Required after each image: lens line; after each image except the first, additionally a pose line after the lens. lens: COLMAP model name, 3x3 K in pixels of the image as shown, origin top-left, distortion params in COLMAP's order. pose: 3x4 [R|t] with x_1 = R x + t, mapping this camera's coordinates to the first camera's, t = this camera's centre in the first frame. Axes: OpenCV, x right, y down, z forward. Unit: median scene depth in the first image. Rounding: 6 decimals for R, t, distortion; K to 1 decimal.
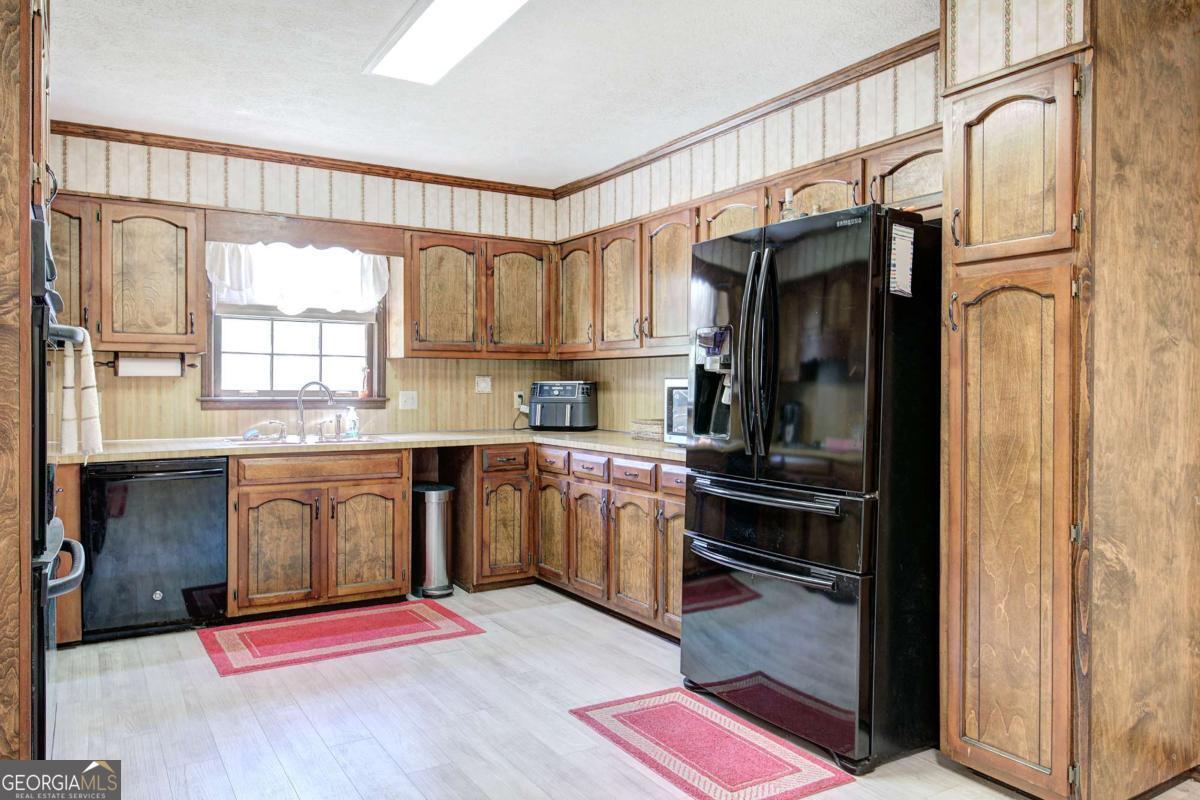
lens RADIAL K [[837.6, 0, 602.1], [0, 837.6, 398.0], [0, 0, 1]] dist [0.017594, -0.011802]
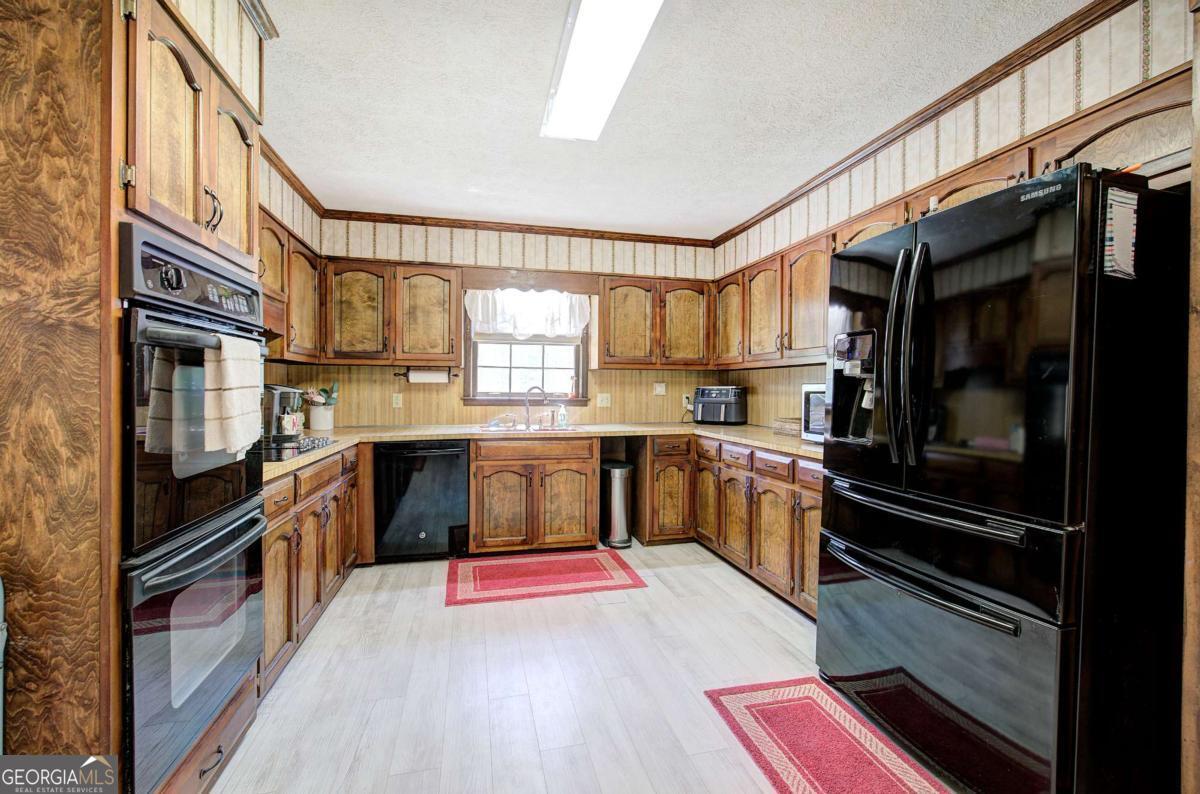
lens RADIAL K [[507.3, 0, 601.9], [0, 507.3, 394.4], [0, 0, 1]] dist [-0.003148, 0.000291]
pose [[0.953938, 0.005706, -0.299949, 0.020042], [-0.007511, 0.999960, -0.004862, -0.003249], [0.299909, 0.006891, 0.953943, 0.242940]]
